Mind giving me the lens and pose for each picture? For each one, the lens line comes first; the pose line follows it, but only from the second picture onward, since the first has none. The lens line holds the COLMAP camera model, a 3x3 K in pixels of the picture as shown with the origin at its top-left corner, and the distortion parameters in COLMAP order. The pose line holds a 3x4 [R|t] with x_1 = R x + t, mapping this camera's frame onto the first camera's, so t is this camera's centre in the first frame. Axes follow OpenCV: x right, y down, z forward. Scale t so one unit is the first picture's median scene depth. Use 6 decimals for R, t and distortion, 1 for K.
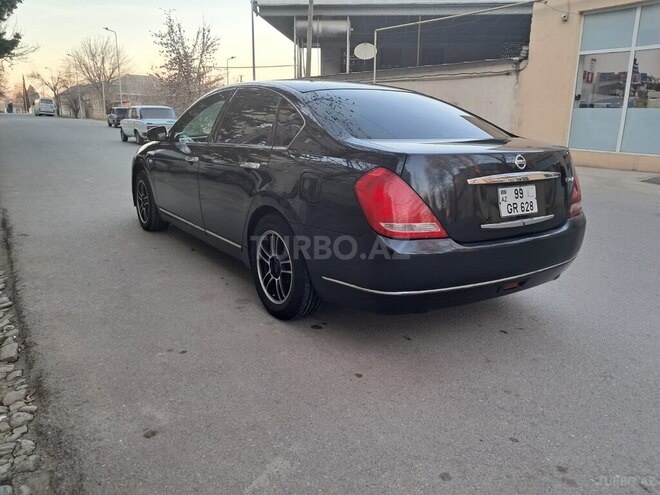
lens RADIAL K [[506.5, 0, 332.6], [0, 506.5, 247.8], [0, 0, 1]] dist [0.001735, 0.008671]
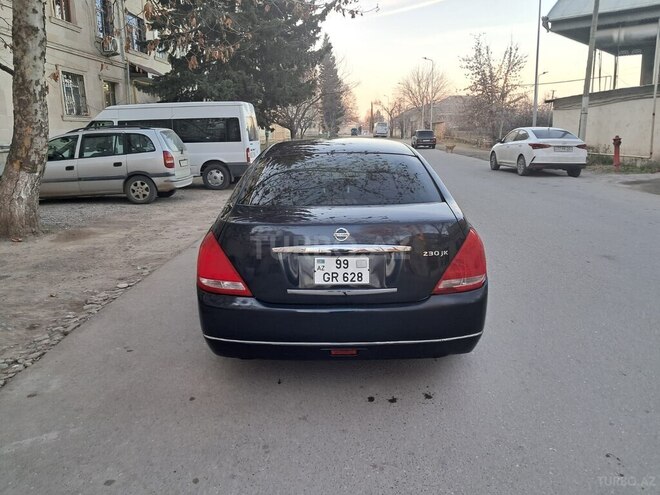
lens RADIAL K [[506.3, 0, 341.5], [0, 506.3, 245.6], [0, 0, 1]] dist [0.009854, -0.005605]
pose [[0.832480, 0.091375, -0.546469, 0.640556], [-0.110105, 0.993919, -0.001538, -0.098285], [0.543005, 0.061449, 0.837478, 0.095100]]
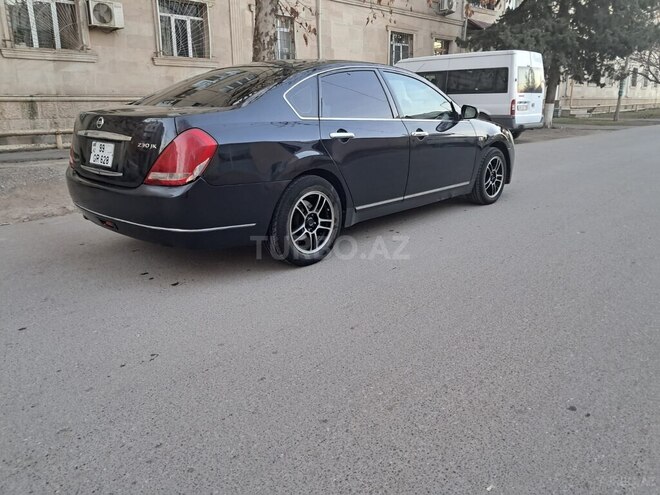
lens RADIAL K [[510.0, 0, 362.9], [0, 510.0, 247.2], [0, 0, 1]] dist [-0.000882, -0.004741]
pose [[0.279990, 0.251022, -0.926603, 1.226211], [-0.237219, 0.953368, 0.186593, -0.180638], [0.930233, 0.167564, 0.326480, 0.851139]]
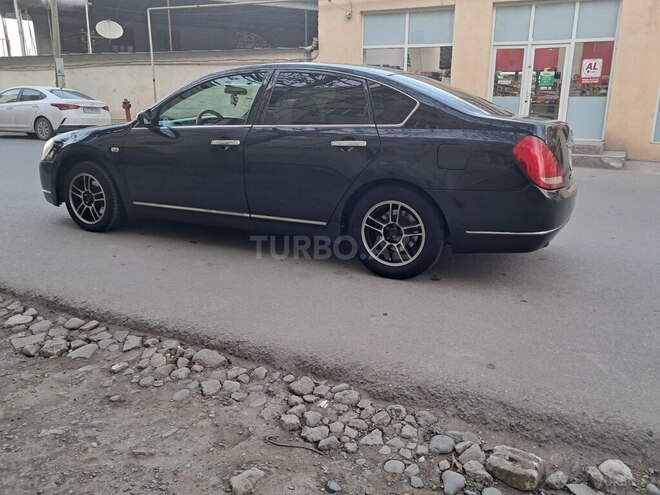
lens RADIAL K [[510.2, 0, 339.4], [0, 510.2, 234.1], [0, 0, 1]] dist [0.008460, -0.005159]
pose [[0.860163, -0.125359, 0.494374, -0.625435], [0.125491, 0.991543, 0.033084, -0.009678], [-0.494340, 0.033581, 0.868620, 0.070140]]
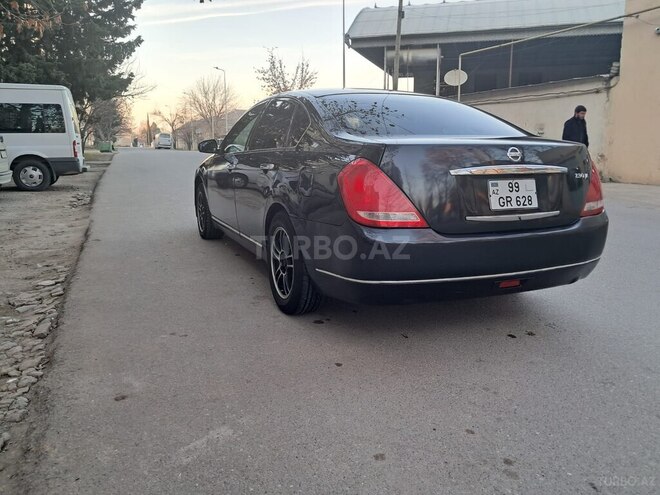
lens RADIAL K [[506.3, 0, 341.5], [0, 506.3, 245.6], [0, 0, 1]] dist [0.009854, -0.005605]
pose [[0.985310, 0.018033, -0.169823, 0.145394], [-0.028173, 0.997949, -0.057489, 0.048269], [0.168438, 0.061429, 0.983796, -0.000828]]
